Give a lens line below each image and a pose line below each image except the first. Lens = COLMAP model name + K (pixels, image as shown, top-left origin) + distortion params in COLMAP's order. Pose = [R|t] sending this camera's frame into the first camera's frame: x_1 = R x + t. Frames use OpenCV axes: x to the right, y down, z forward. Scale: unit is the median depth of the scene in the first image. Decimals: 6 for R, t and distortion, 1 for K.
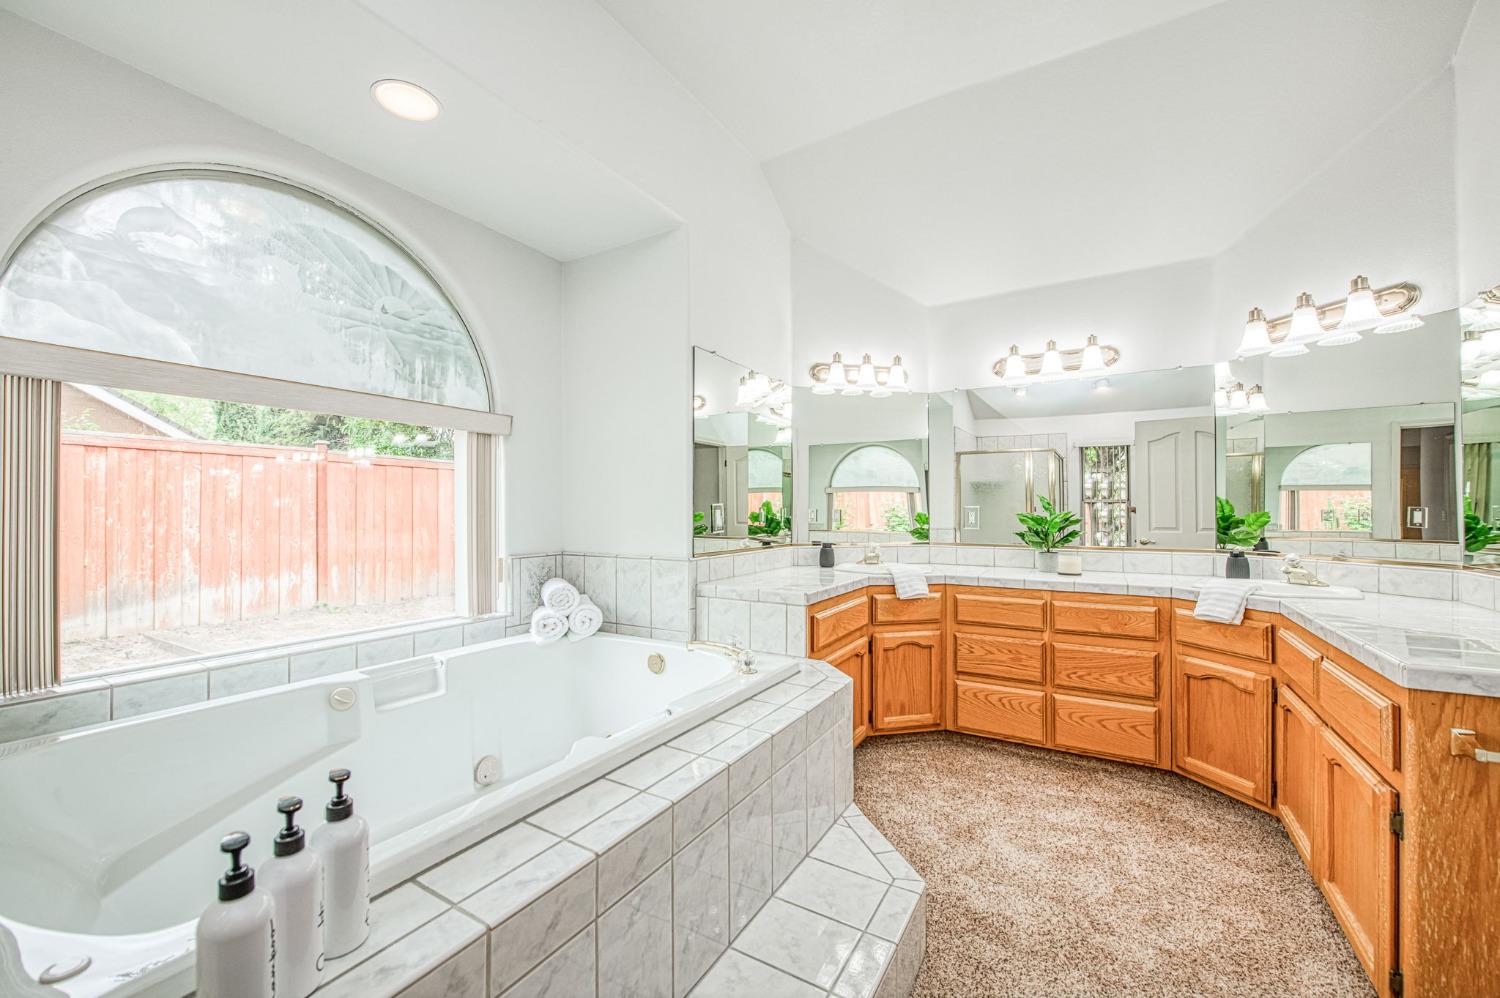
lens RADIAL K [[612.1, 0, 727.6], [0, 612.1, 505.0], [0, 0, 1]] dist [-0.008301, -0.000190]
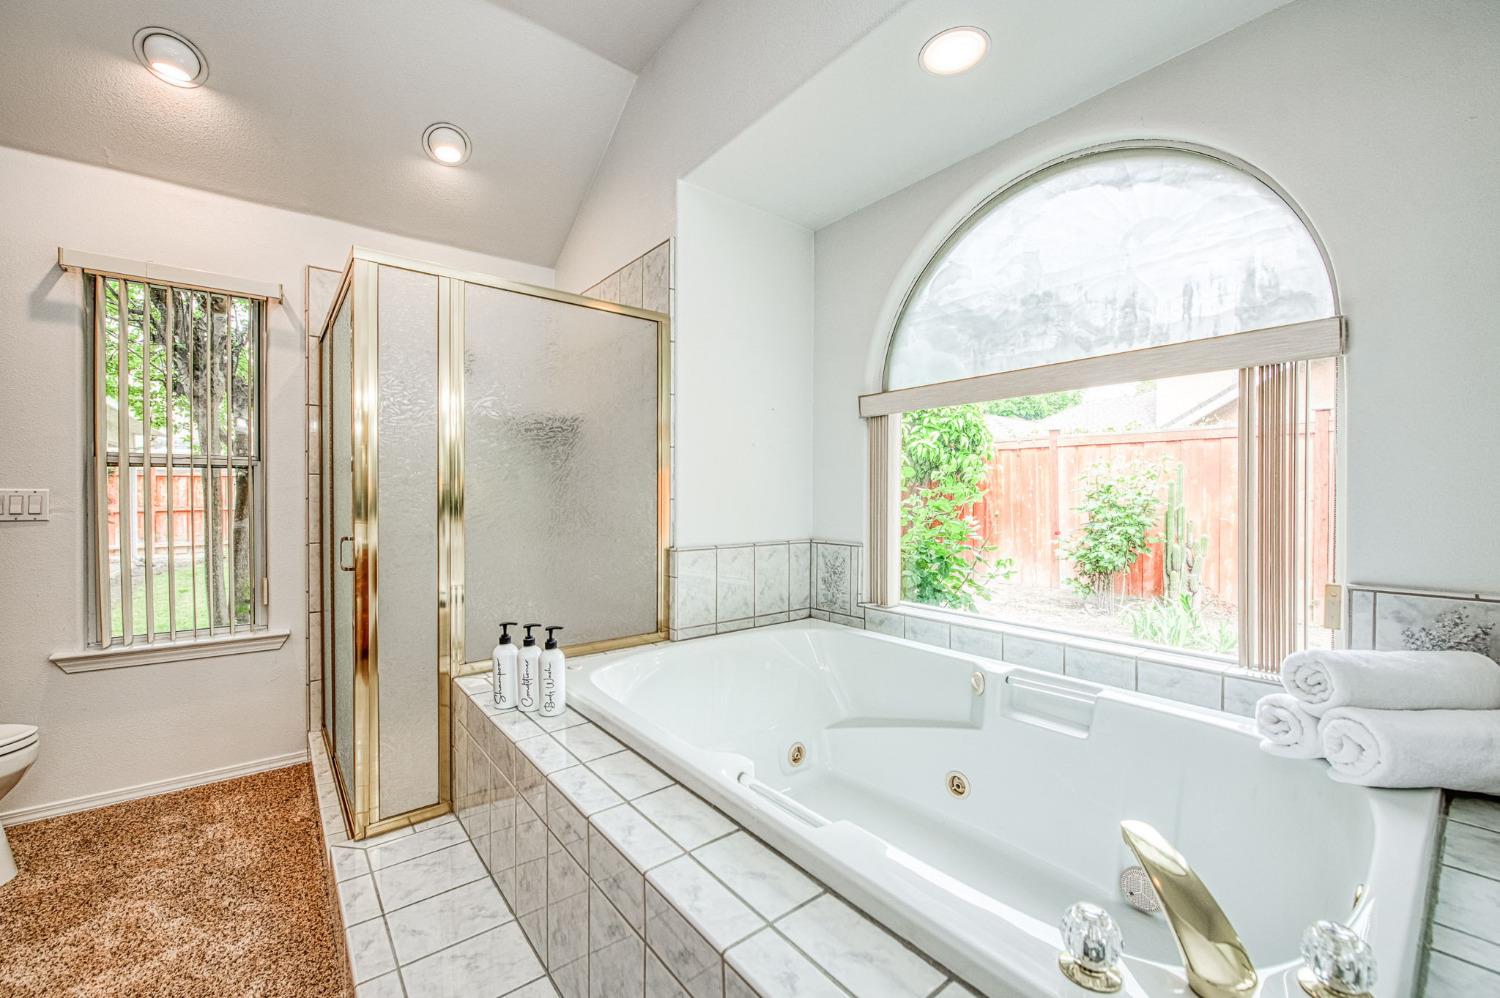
lens RADIAL K [[612.1, 0, 761.7], [0, 612.1, 502.9], [0, 0, 1]] dist [-0.008301, -0.000190]
pose [[-0.341938, 0.010448, -0.939664, 0.277673], [0.006911, 0.999939, 0.008604, 0.006247], [0.939697, -0.003552, -0.341990, 0.645426]]
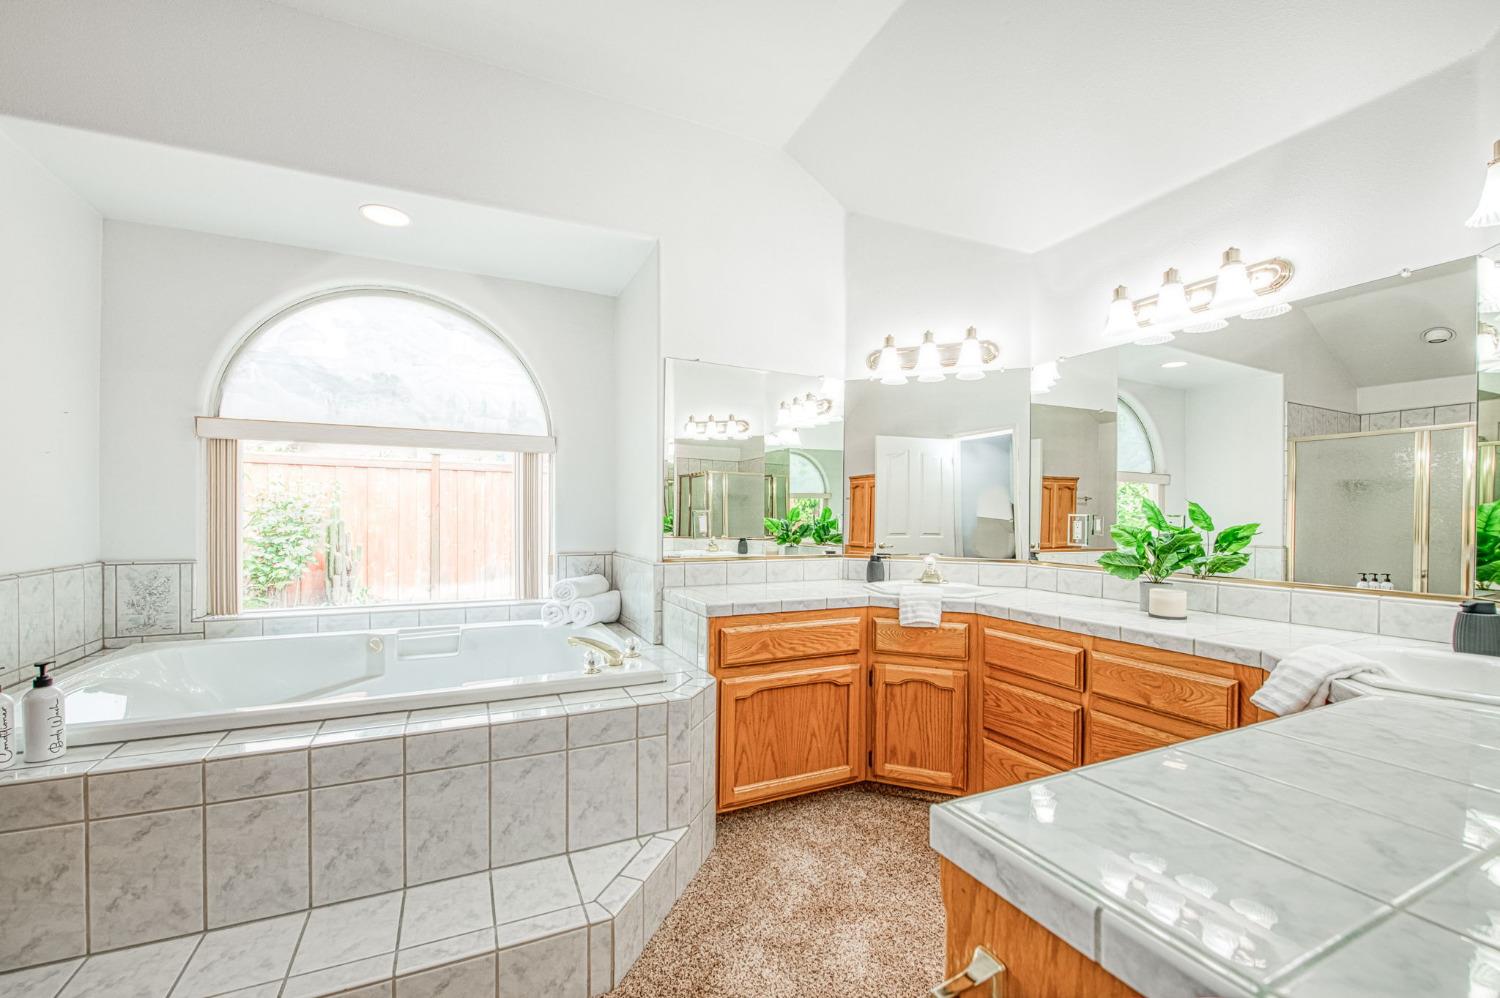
lens RADIAL K [[612.1, 0, 741.6], [0, 612.1, 518.9], [0, 0, 1]] dist [-0.008301, -0.000190]
pose [[0.827600, 0.010526, -0.561220, 0.565908], [-0.002819, 0.999889, 0.014596, -0.002934], [0.561311, -0.010498, 0.827538, 0.191435]]
